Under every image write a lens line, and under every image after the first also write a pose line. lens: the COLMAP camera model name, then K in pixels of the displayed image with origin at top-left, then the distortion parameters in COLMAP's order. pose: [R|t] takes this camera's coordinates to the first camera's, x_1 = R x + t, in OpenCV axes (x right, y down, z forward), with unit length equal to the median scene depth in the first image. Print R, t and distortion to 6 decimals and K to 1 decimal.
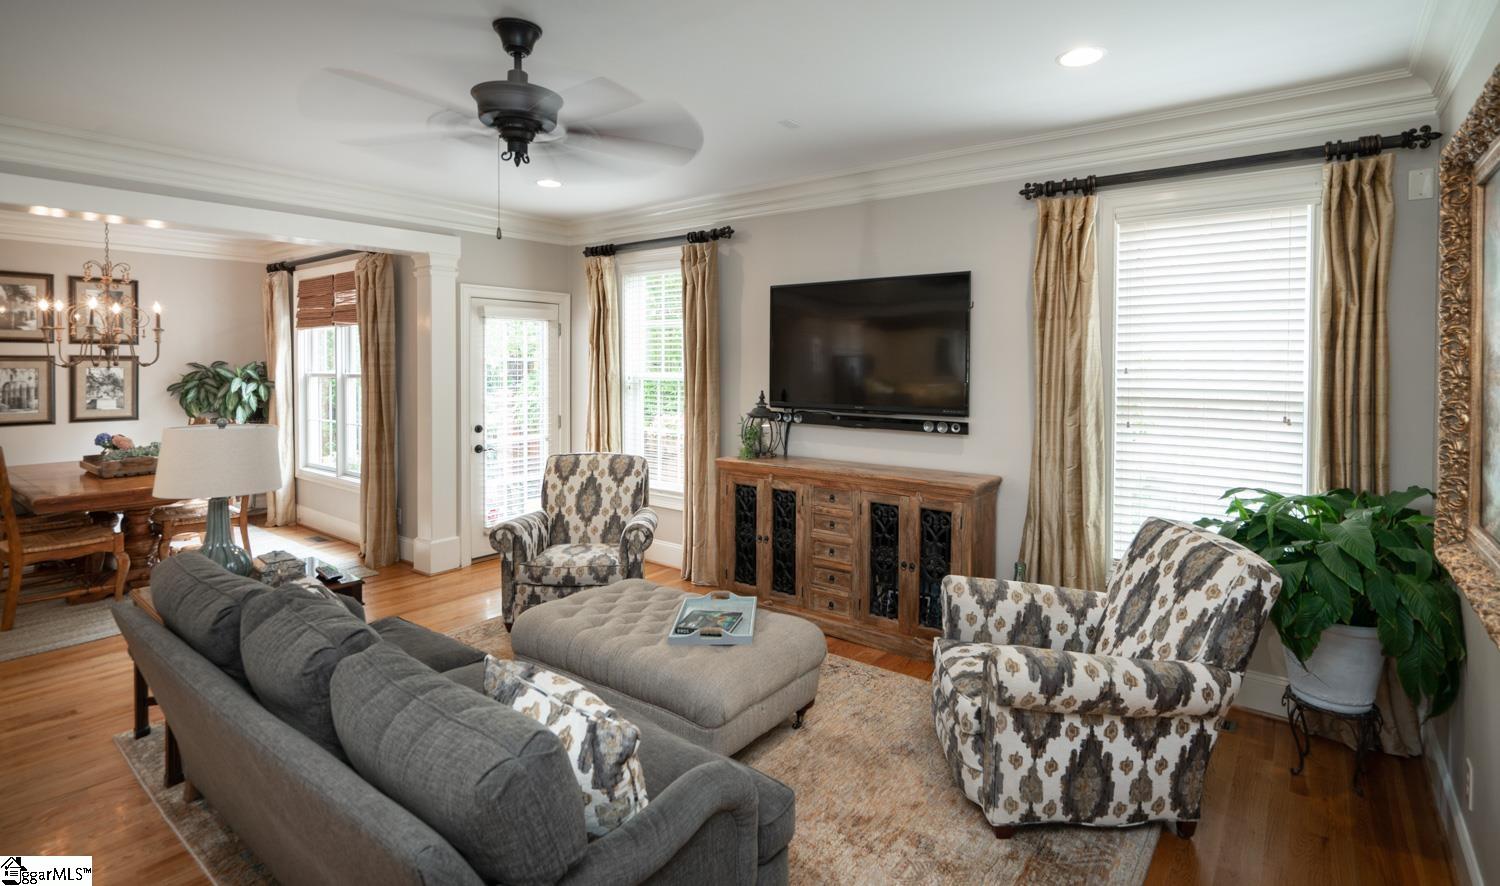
lens RADIAL K [[716.8, 0, 760.7], [0, 716.8, 373.2], [0, 0, 1]] dist [0.002007, 0.001184]
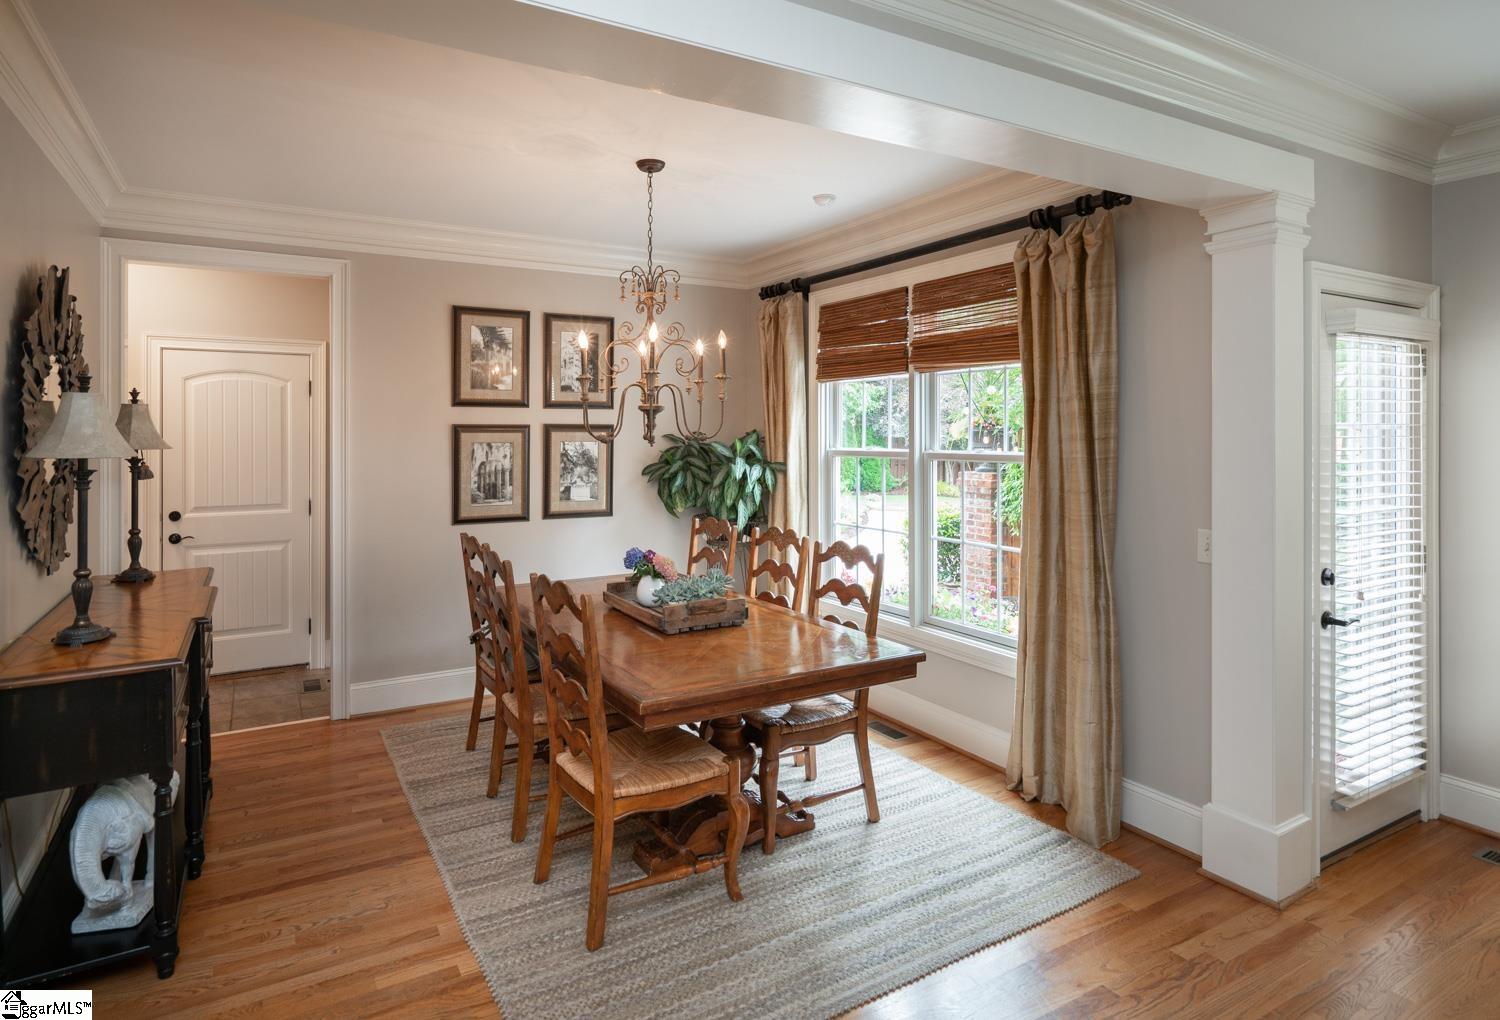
lens RADIAL K [[859.7, 0, 733.6], [0, 859.7, 424.4], [0, 0, 1]] dist [0.006371, 0.000825]
pose [[0.917406, -0.006201, -0.397904, -0.443392], [-0.003745, 0.999700, -0.024213, -0.004655], [0.397935, 0.023703, 0.917108, 0.288628]]
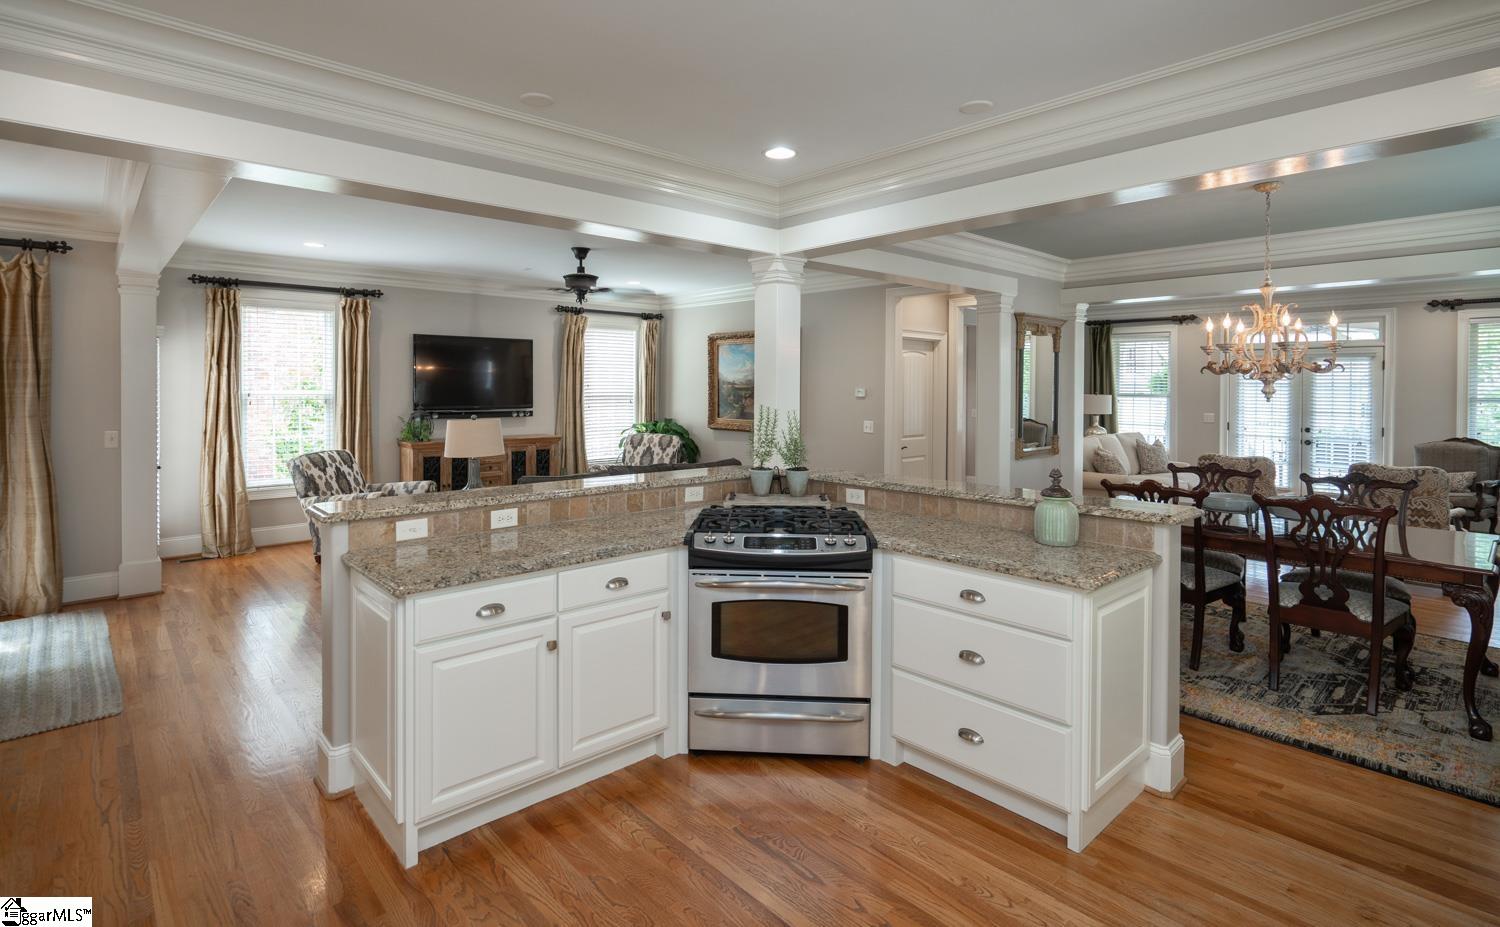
lens RADIAL K [[728.7, 0, 708.0], [0, 728.7, 391.7], [0, 0, 1]] dist [-0.016277, 0.001153]
pose [[0.199480, -0.011393, 0.979836, -1.040959], [0.012849, 0.999877, 0.009011, -0.000639], [-0.979818, 0.010793, 0.199601, 0.028516]]
